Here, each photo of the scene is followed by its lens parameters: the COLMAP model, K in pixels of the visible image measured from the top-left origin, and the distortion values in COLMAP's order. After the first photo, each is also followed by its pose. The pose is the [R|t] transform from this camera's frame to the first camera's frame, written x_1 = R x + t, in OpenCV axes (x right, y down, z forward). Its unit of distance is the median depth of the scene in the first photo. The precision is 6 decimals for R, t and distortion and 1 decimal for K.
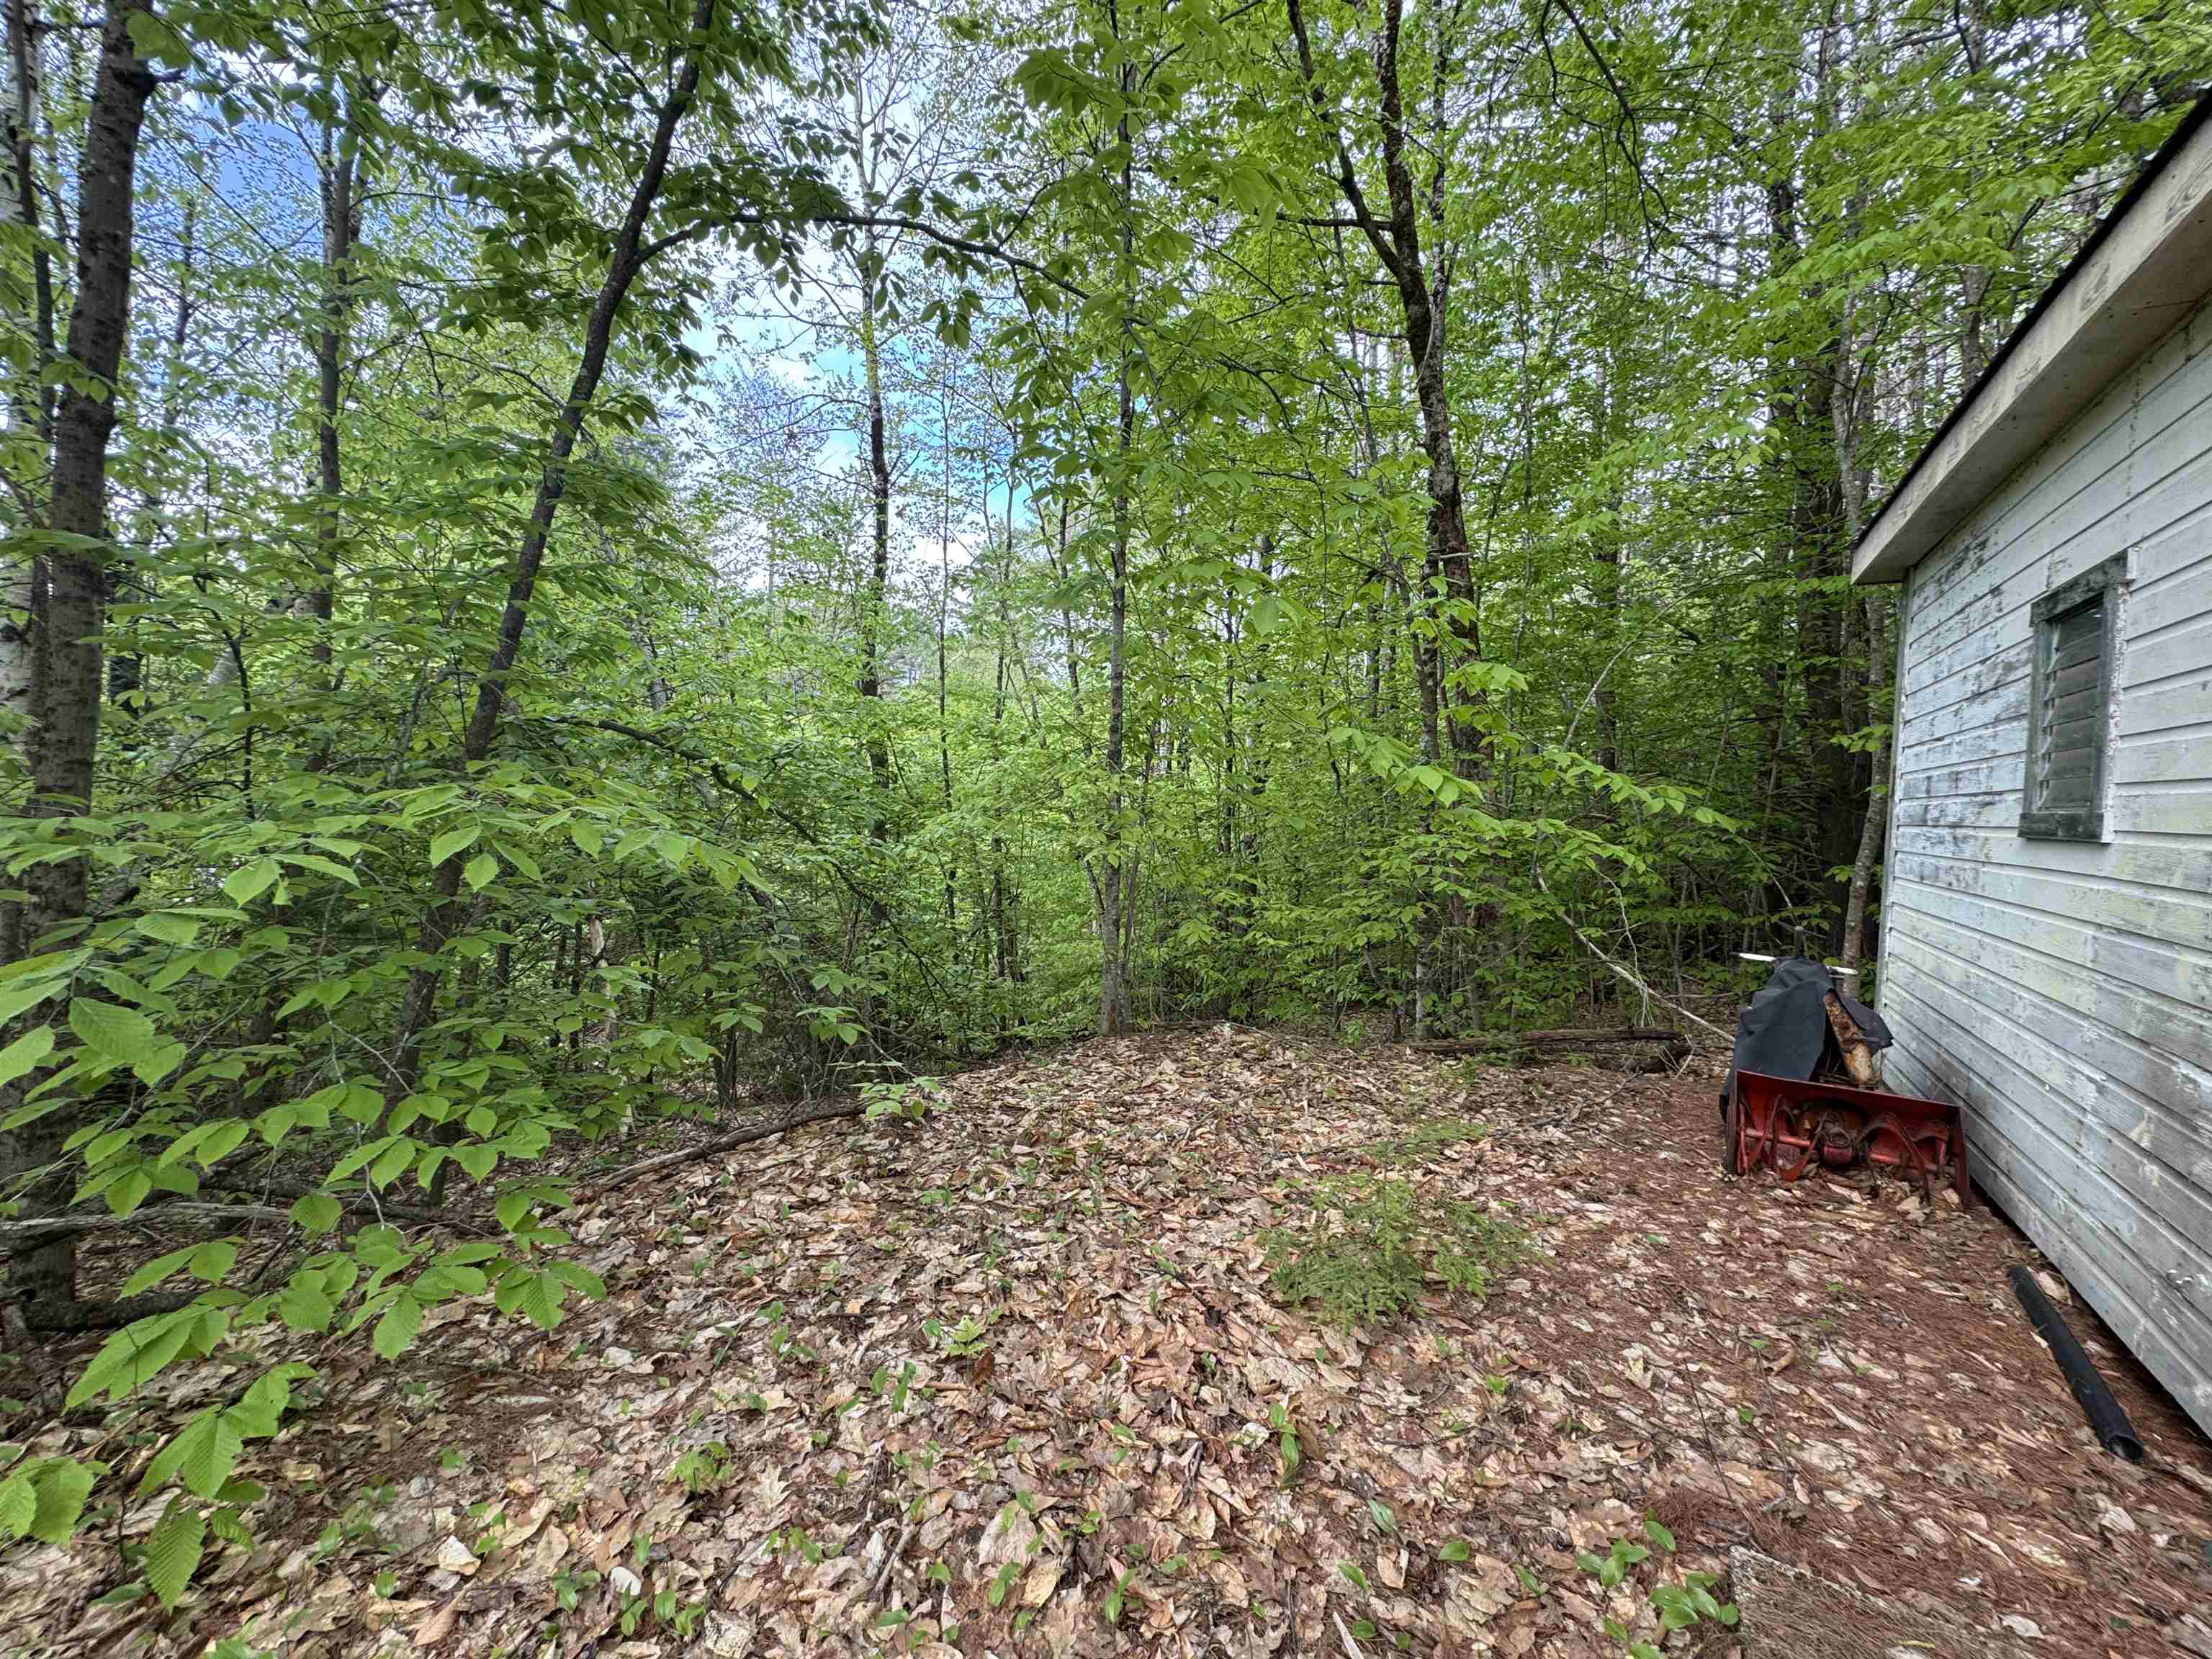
lens RADIAL K [[882.9, 0, 1105.0], [0, 882.9, 833.1], [0, 0, 1]] dist [-0.000848, 0.000009]
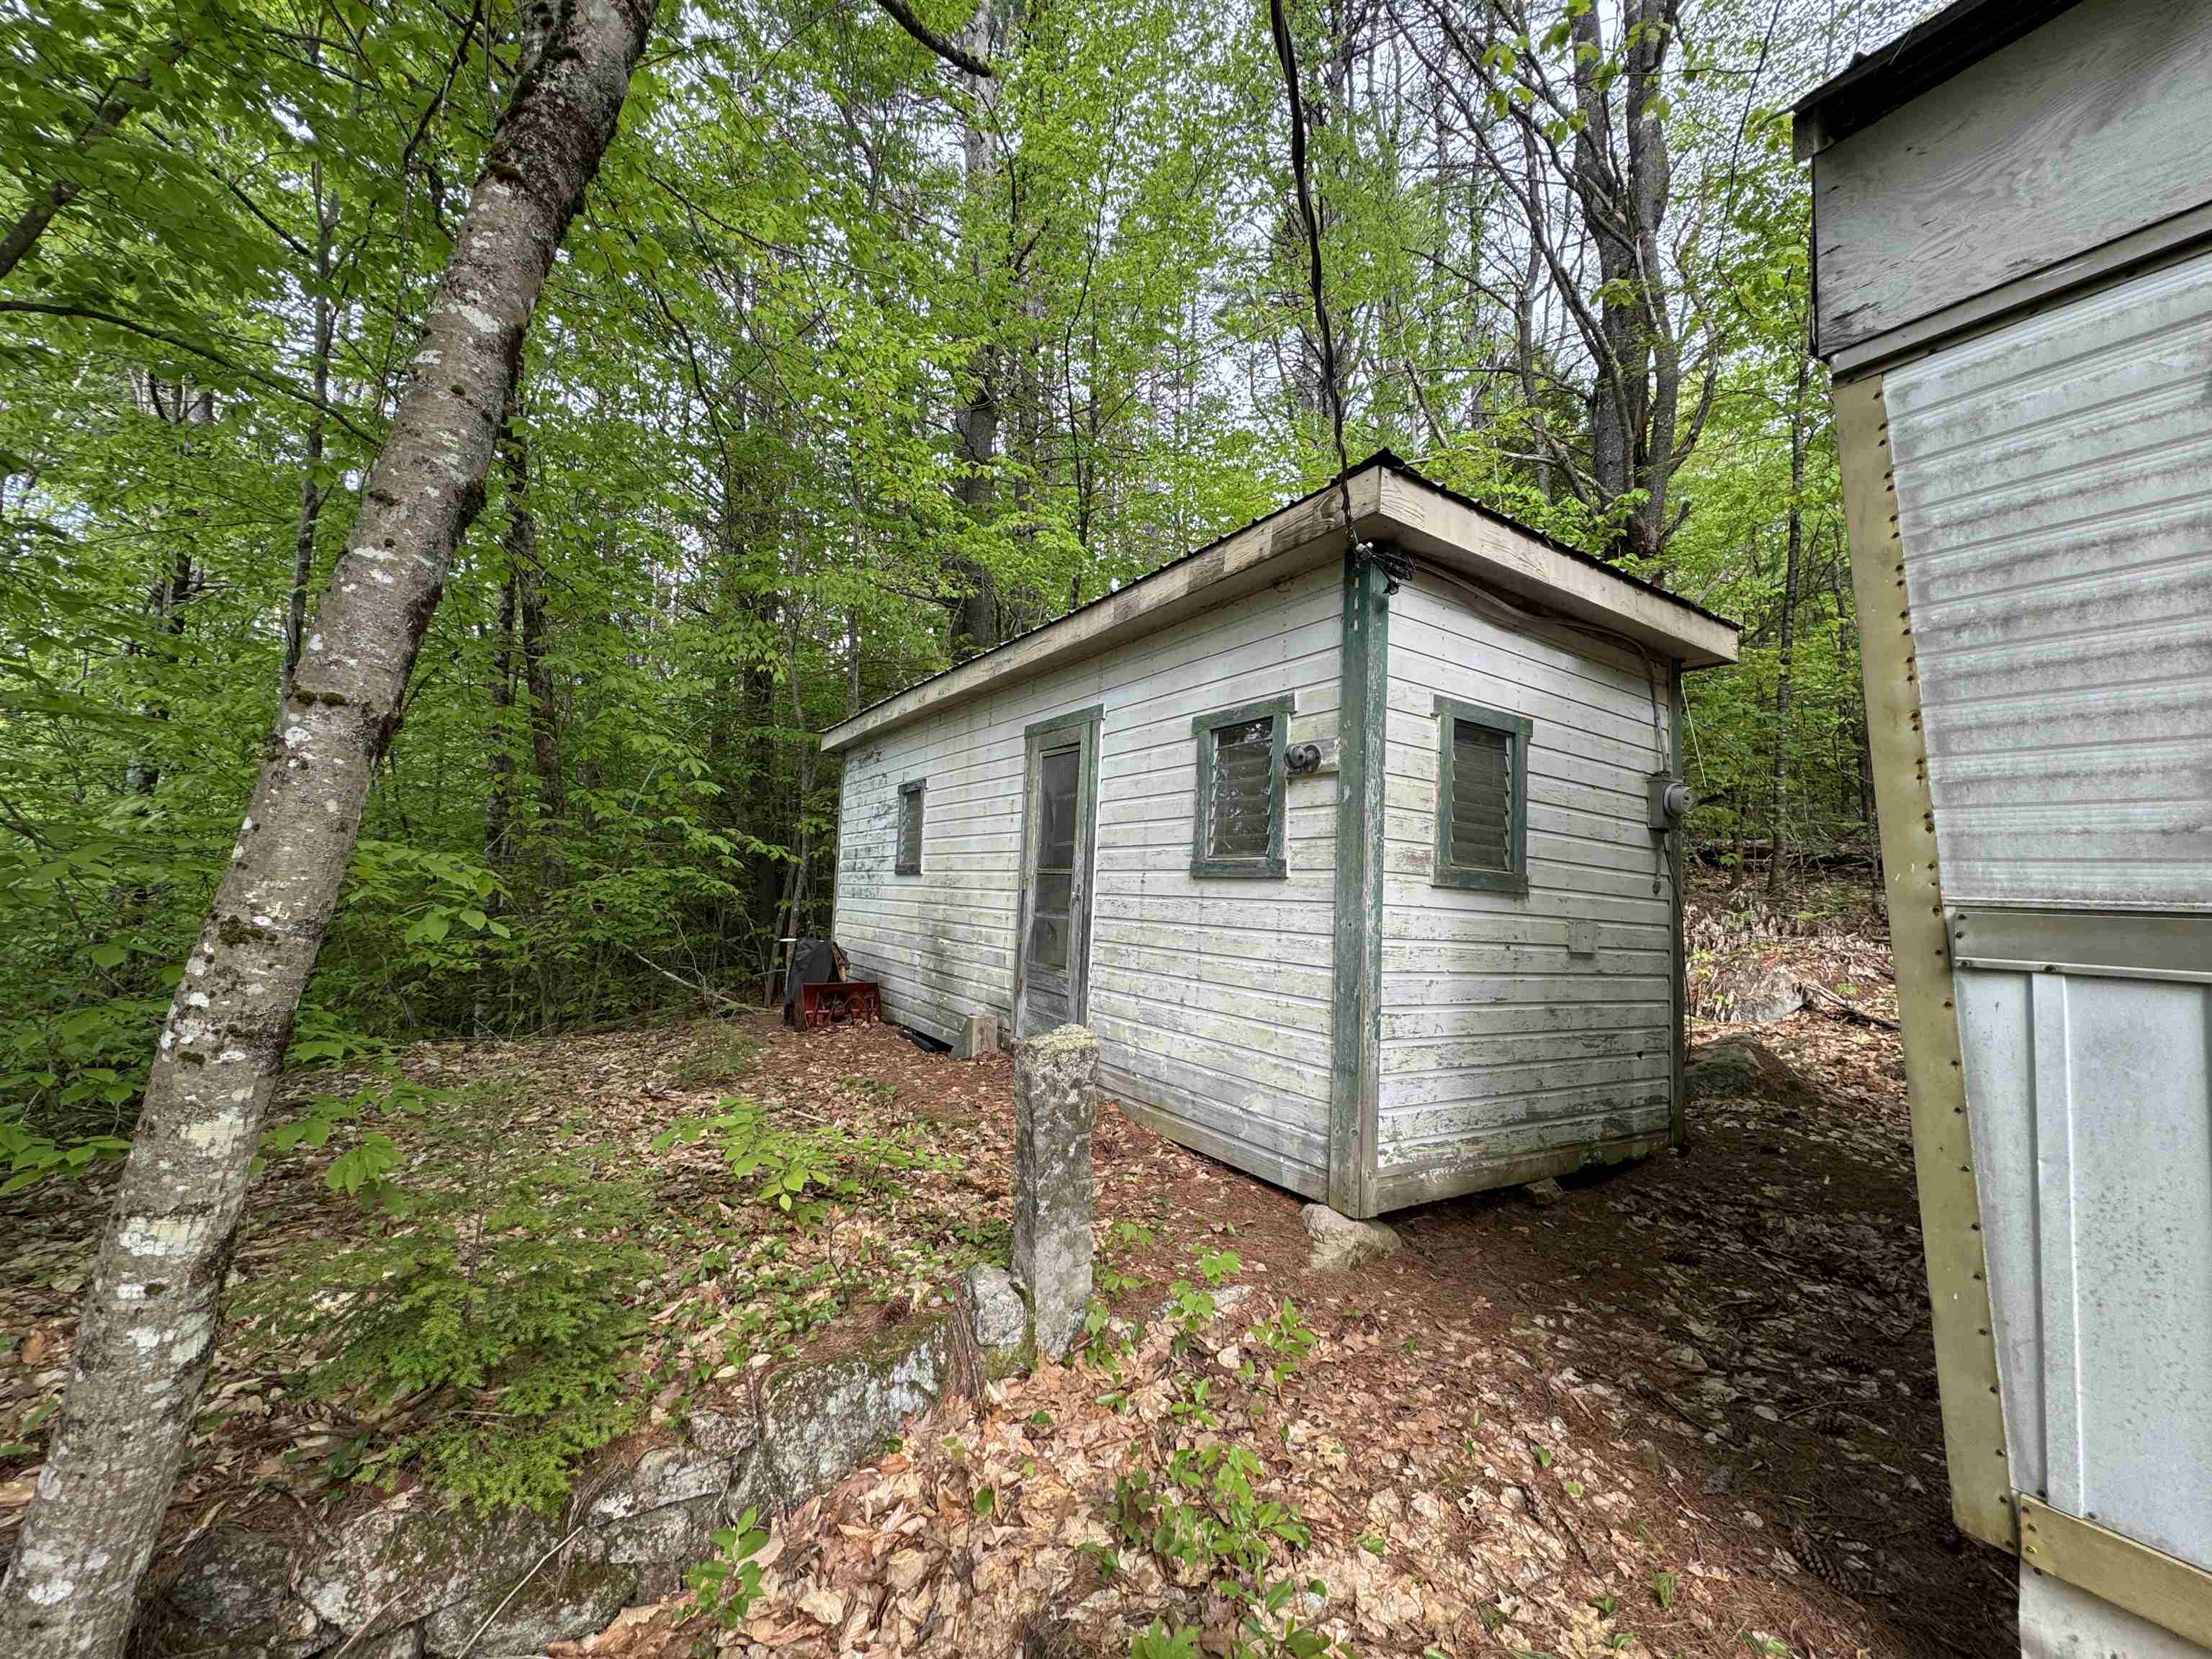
lens RADIAL K [[882.9, 0, 1105.7], [0, 882.9, 830.0], [0, 0, 1]] dist [-0.000848, 0.000009]
pose [[0.437171, 0.042608, 0.898369, -1.012868], [0.020403, 0.998150, -0.057269, 0.036983], [-0.899147, 0.043365, 0.435493, -0.684210]]
